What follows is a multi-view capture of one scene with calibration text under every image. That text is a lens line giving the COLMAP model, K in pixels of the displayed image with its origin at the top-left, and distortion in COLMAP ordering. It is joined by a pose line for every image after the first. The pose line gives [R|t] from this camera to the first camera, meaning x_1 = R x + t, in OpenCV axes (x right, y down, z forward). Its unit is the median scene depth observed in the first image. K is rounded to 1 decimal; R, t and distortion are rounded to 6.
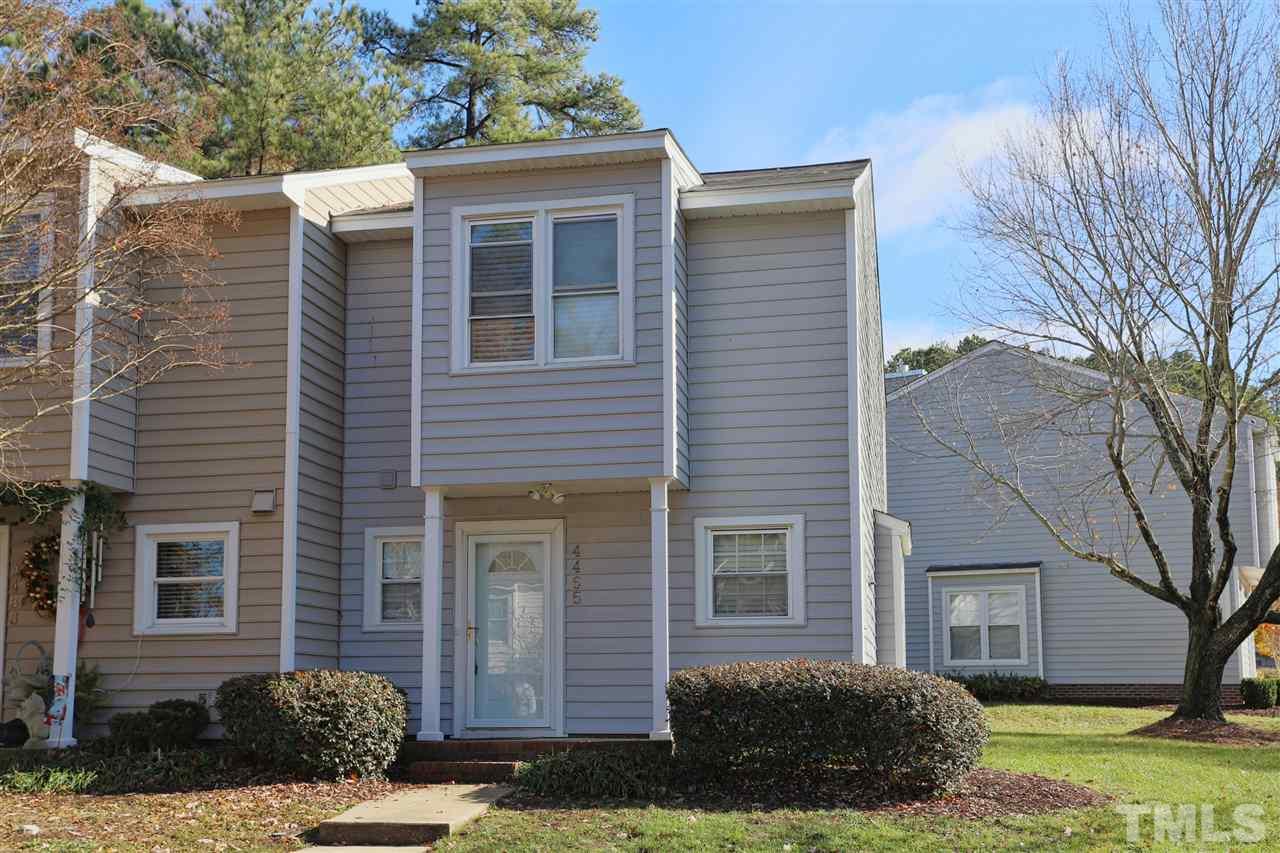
lens RADIAL K [[1400.3, 0, 618.0], [0, 1400.3, 548.0], [0, 0, 1]] dist [0.024910, 0.000000]
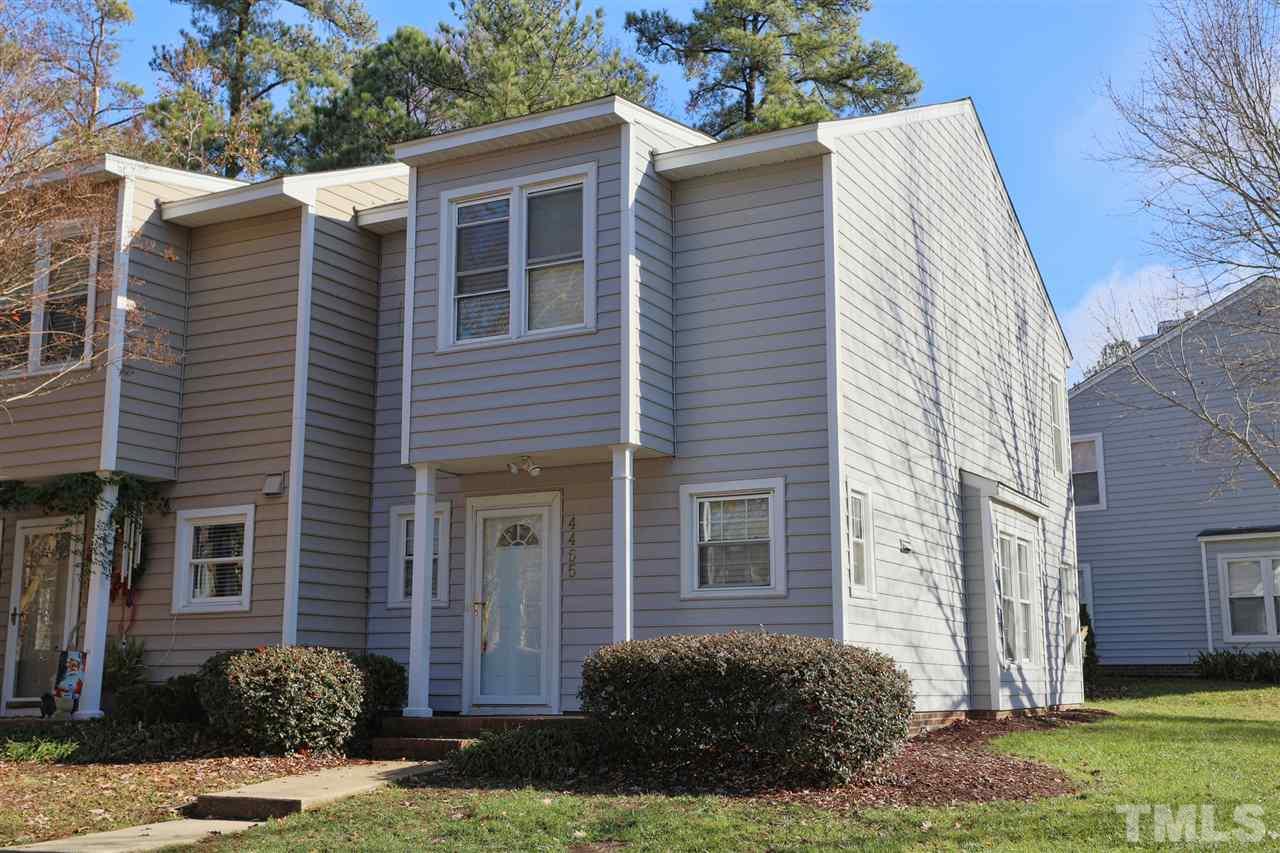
lens RADIAL K [[1400.3, 0, 633.3], [0, 1400.3, 421.1], [0, 0, 1]] dist [0.024910, 0.000000]
pose [[0.958309, -0.048457, -0.281595, 0.298591], [0.027284, 0.996530, -0.078631, 0.009446], [0.284429, 0.067670, 0.956306, 0.067217]]
